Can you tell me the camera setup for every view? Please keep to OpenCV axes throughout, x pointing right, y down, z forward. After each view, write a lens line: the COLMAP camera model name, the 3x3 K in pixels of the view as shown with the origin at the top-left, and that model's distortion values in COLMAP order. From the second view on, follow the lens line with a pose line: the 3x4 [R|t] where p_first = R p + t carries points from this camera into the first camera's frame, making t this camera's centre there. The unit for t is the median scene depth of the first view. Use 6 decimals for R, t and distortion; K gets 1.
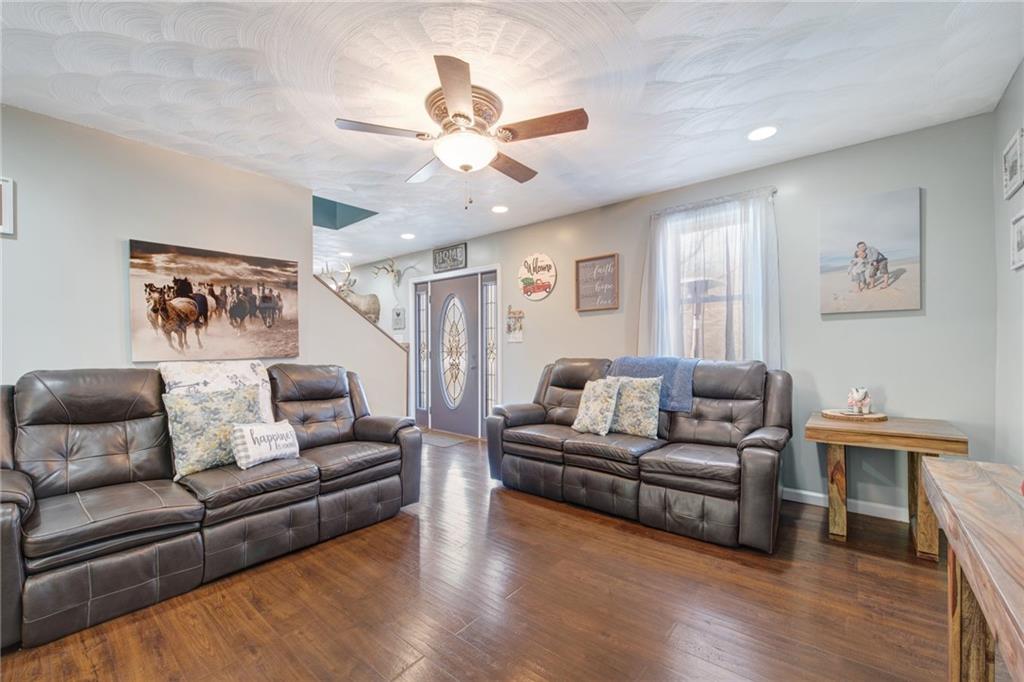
lens RADIAL K [[415.7, 0, 506.1], [0, 415.7, 351.6], [0, 0, 1]] dist [-0.001217, -0.000150]
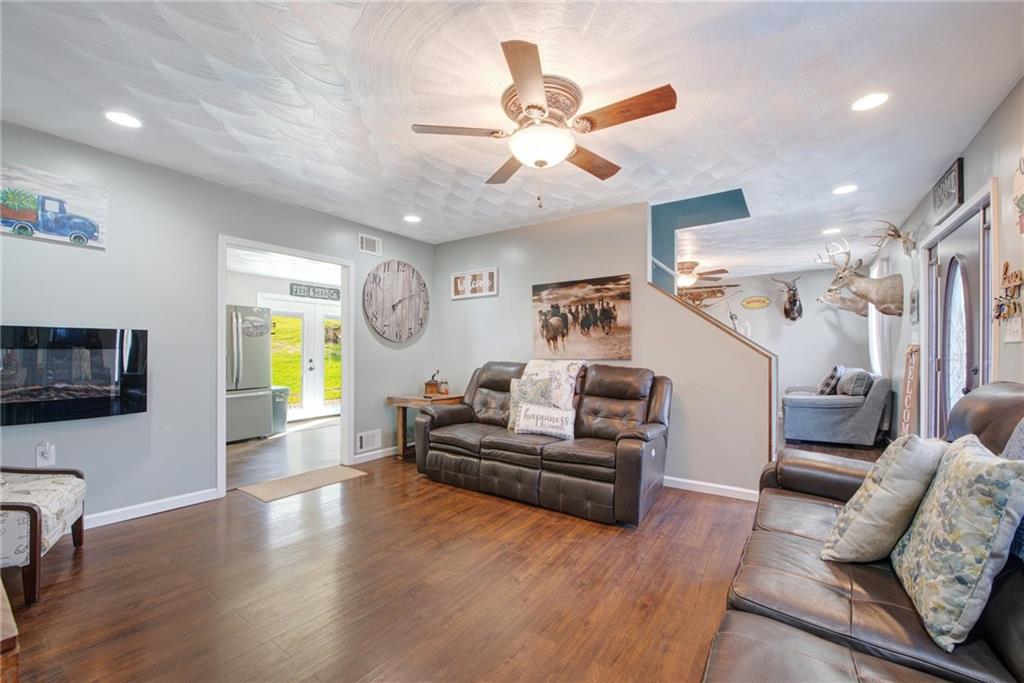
lens RADIAL K [[415.7, 0, 506.1], [0, 415.7, 352.1], [0, 0, 1]] dist [-0.001217, -0.000150]
pose [[0.104164, 0.010375, -0.994506, 0.697993], [-0.013043, 0.999874, 0.009065, -0.015040], [0.994475, 0.012027, 0.104287, 0.676446]]
